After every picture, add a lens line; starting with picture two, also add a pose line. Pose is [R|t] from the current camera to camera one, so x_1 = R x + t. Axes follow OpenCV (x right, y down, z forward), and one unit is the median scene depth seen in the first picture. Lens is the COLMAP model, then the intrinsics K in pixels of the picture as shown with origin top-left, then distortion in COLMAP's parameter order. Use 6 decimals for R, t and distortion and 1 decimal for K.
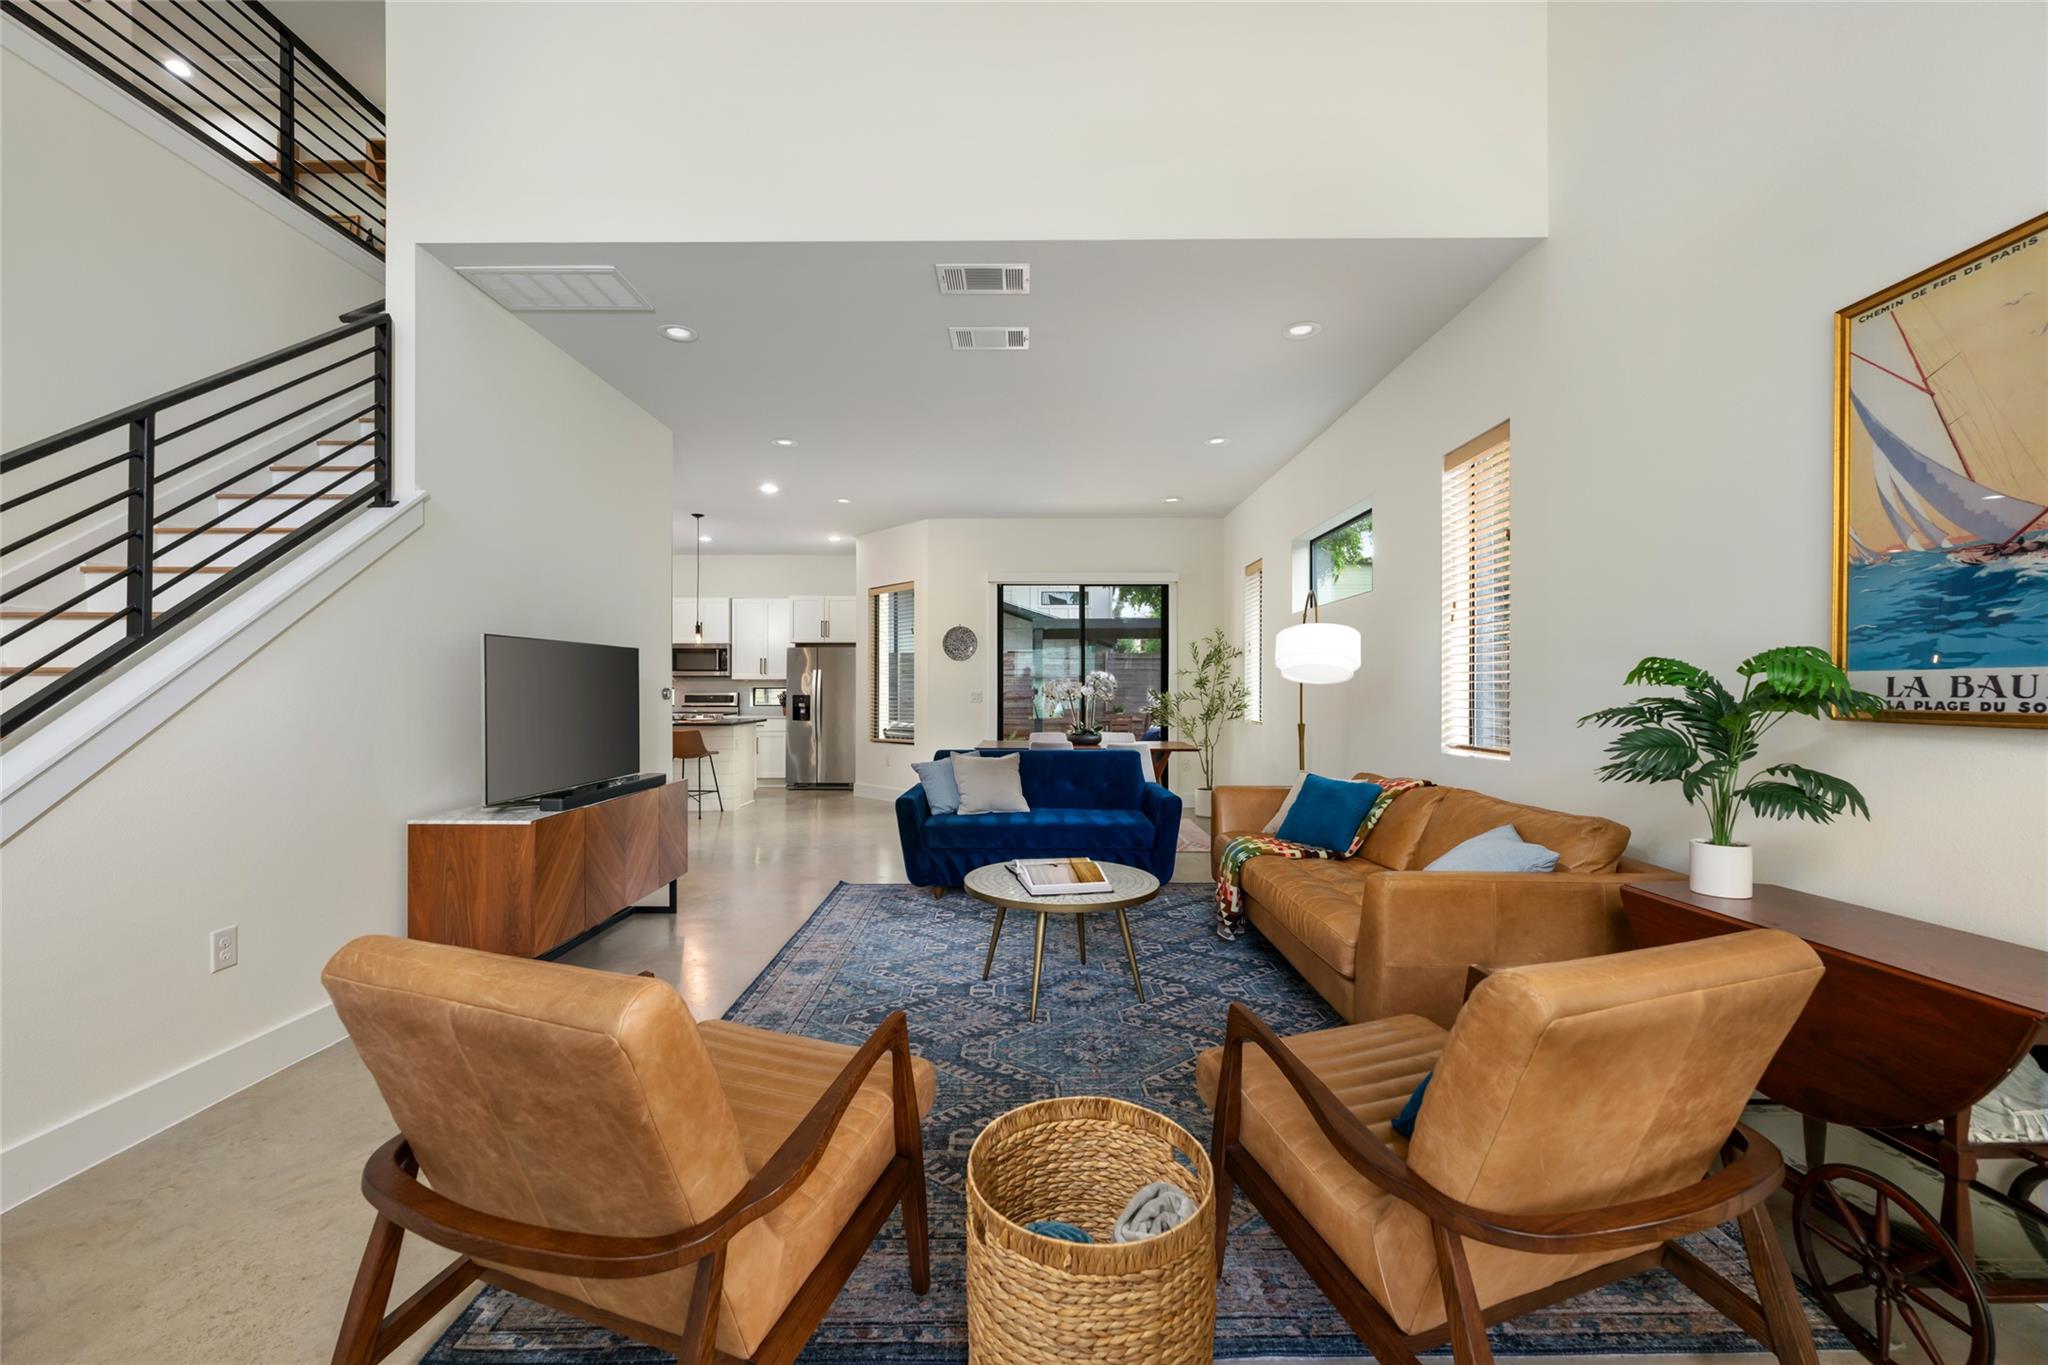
lens RADIAL K [[811.7, 0, 1025.2], [0, 811.7, 688.8], [0, 0, 1]] dist [-0.001635, -0.000147]
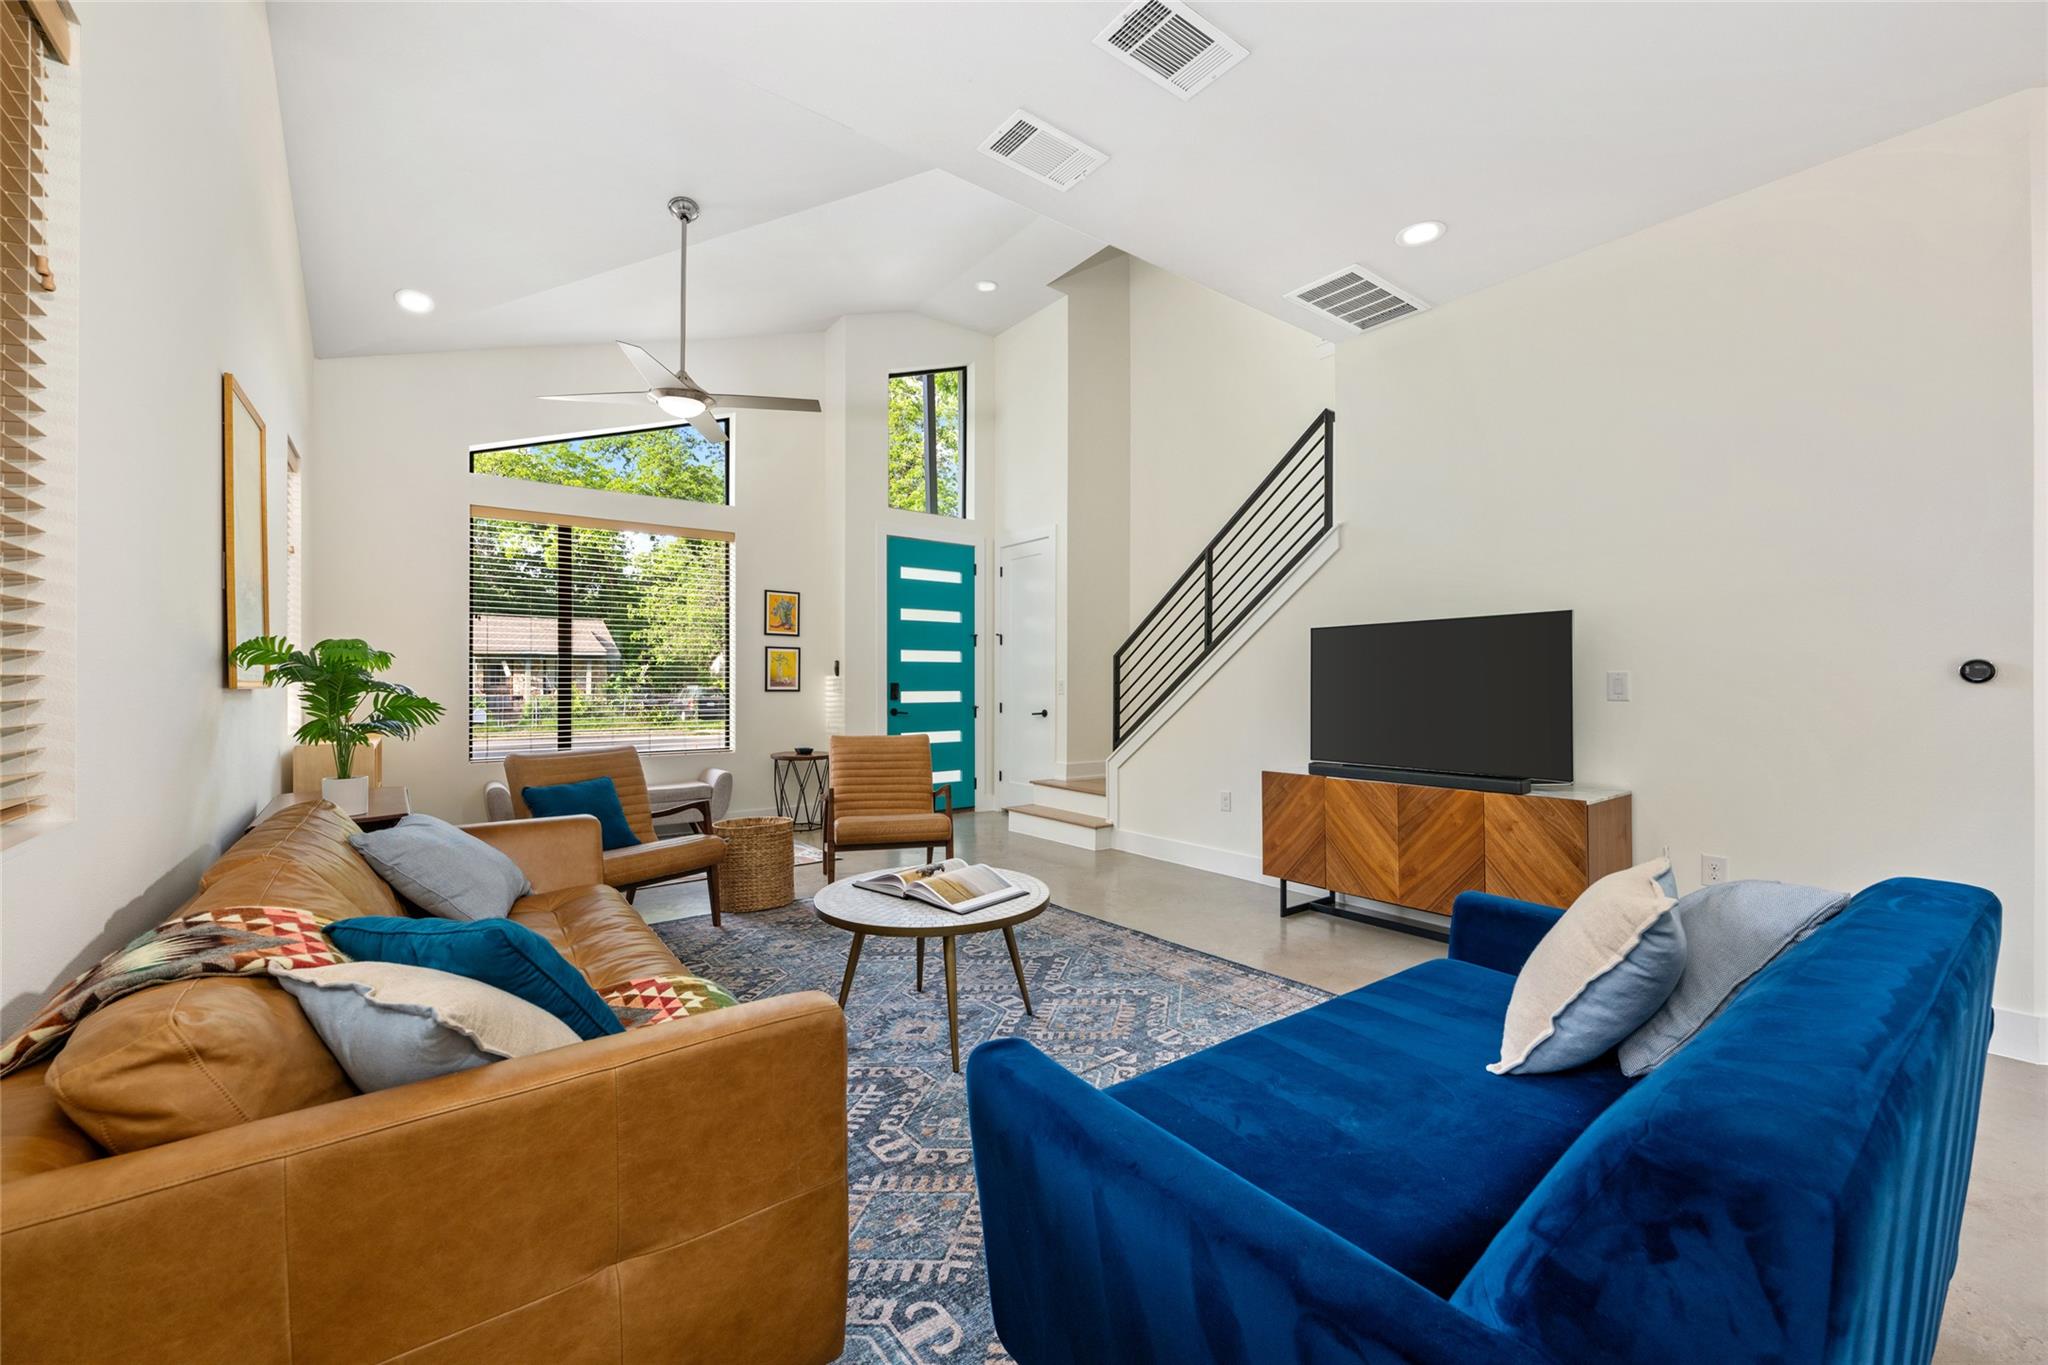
lens RADIAL K [[808.6, 0, 1023.4], [0, 808.6, 684.2], [0, 0, 1]] dist [-0.004429, -0.000013]
pose [[-0.796395, 0.000686, -0.604776, 0.448827], [0.000929, 1.000000, -0.000088, 0.019523], [0.604776, -0.000632, -0.796396, 1.627469]]
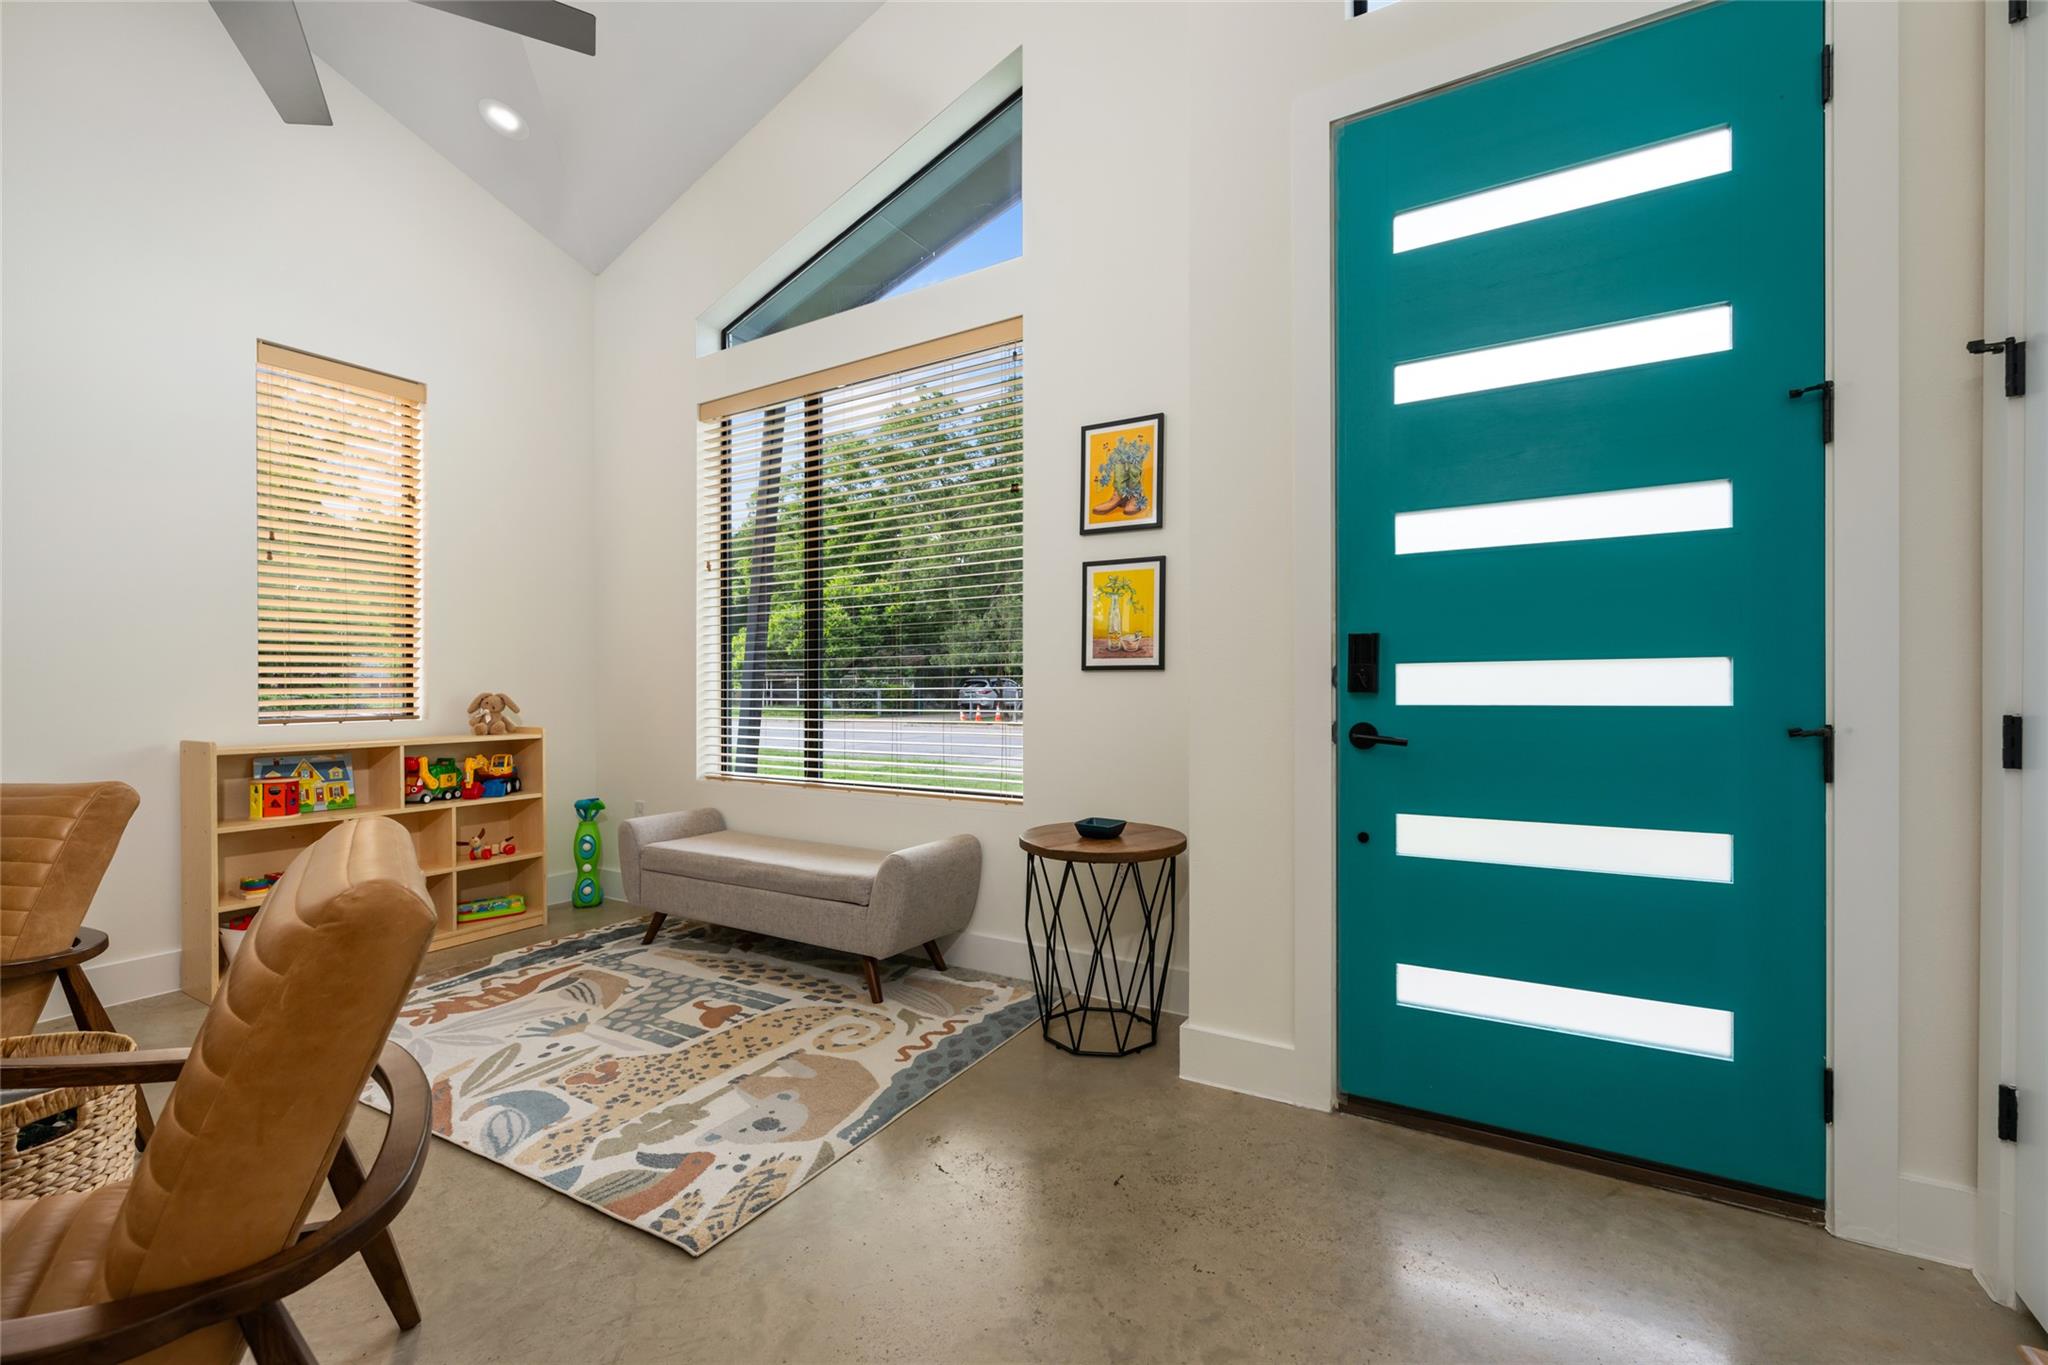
lens RADIAL K [[835.2, 0, 1023.9], [0, 835.2, 694.9], [0, 0, 1]] dist [-0.001062, 0.000058]
pose [[-0.864248, 0.001269, 0.503065, -0.588915], [0.006122, 0.999949, 0.007996, 0.052476], [-0.503029, 0.009990, -0.864212, 0.473602]]
